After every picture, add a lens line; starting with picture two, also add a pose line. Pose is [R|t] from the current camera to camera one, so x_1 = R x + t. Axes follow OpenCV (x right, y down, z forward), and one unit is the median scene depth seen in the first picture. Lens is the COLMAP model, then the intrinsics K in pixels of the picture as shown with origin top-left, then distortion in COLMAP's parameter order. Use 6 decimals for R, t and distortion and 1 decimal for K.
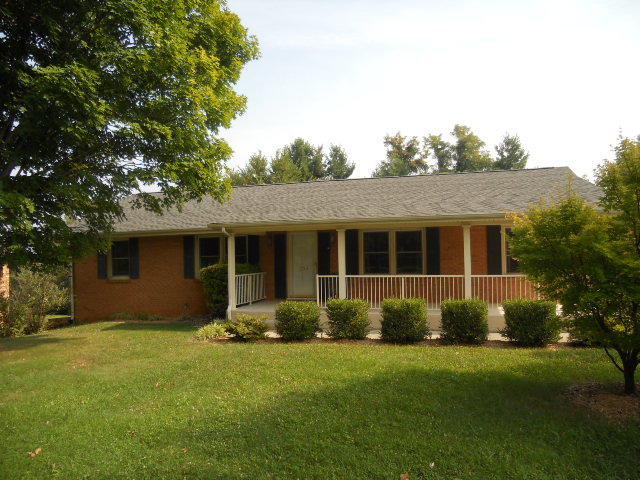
lens RADIAL K [[480.5, 0, 320.0], [0, 480.5, 240.0], [0, 0, 1]] dist [-0.049532, 0.004310]
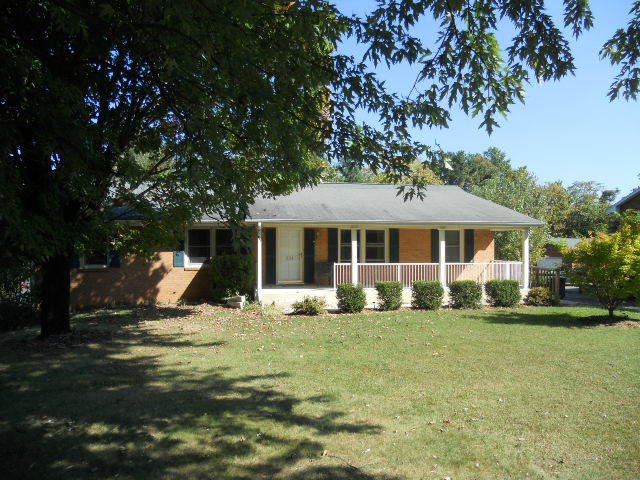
lens RADIAL K [[480.5, 0, 320.0], [0, 480.5, 240.0], [0, 0, 1]] dist [-0.049532, 0.004310]
pose [[0.901546, 0.020244, 0.432210, -0.483166], [-0.028891, 0.999492, 0.013448, -0.003657], [-0.431718, -0.024610, 0.901673, -0.103722]]
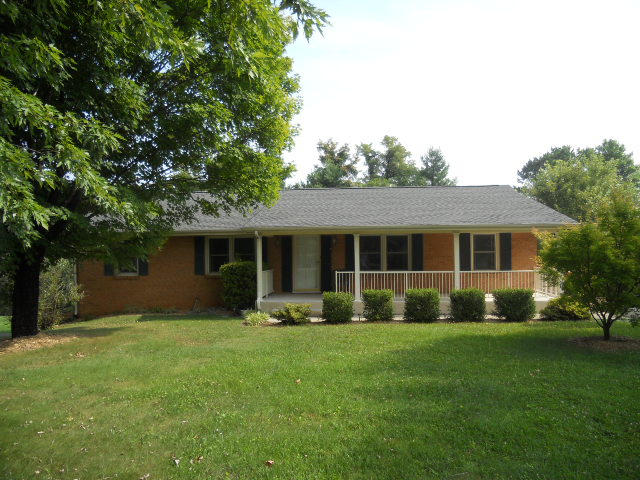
lens RADIAL K [[480.5, 0, 320.0], [0, 480.5, 240.0], [0, 0, 1]] dist [-0.049532, 0.004310]
pose [[0.980753, 0.011199, 0.194933, -0.233913], [-0.011931, 0.999925, 0.002581, -0.007486], [-0.194890, -0.004857, 0.980813, -0.155677]]
